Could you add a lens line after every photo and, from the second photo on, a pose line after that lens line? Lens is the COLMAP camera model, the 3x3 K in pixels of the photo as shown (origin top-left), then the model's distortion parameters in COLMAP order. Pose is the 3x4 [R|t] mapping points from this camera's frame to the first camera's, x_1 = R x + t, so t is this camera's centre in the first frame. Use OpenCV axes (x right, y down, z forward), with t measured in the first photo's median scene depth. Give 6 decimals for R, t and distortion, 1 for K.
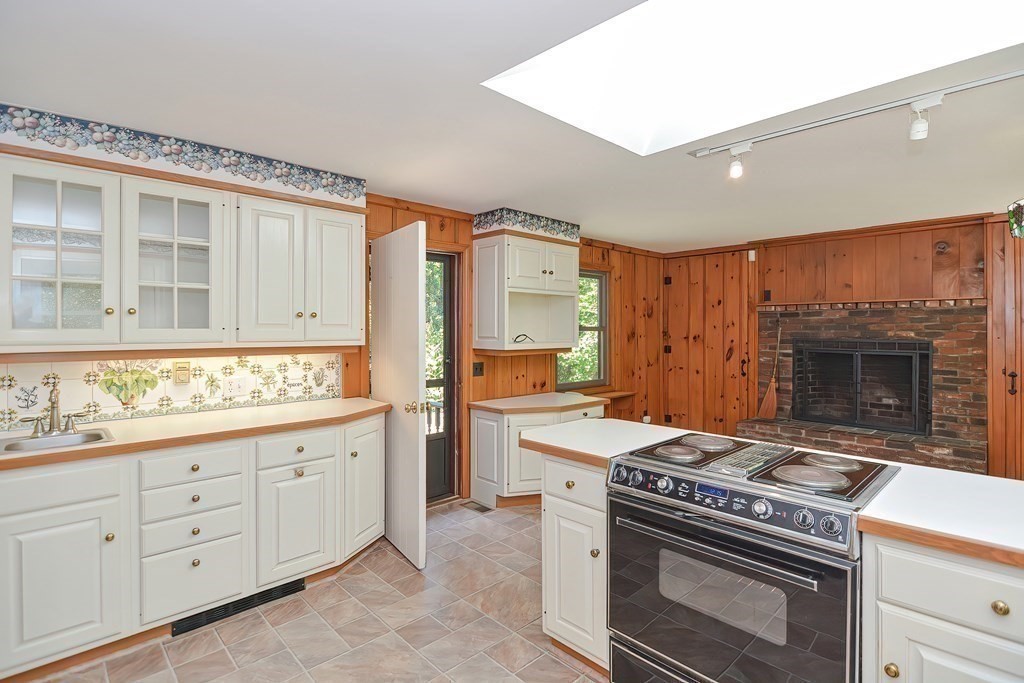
lens RADIAL K [[497.3, 0, 515.0], [0, 497.3, 331.2], [0, 0, 1]] dist [-0.004656, -0.000917]
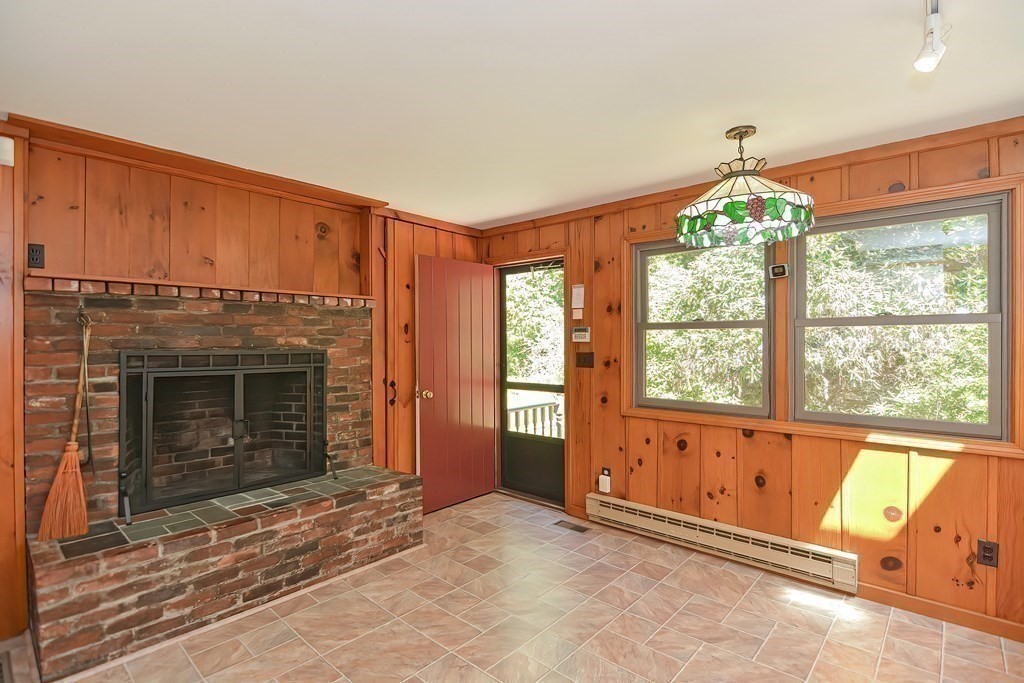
lens RADIAL K [[497.3, 0, 512.0], [0, 497.3, 339.9], [0, 0, 1]] dist [-0.004656, -0.000917]
pose [[-0.069319, 0.000104, 0.997595, 0.052524], [0.005512, 0.999985, 0.000278, 0.005177], [-0.997579, 0.005518, -0.069319, 0.715257]]
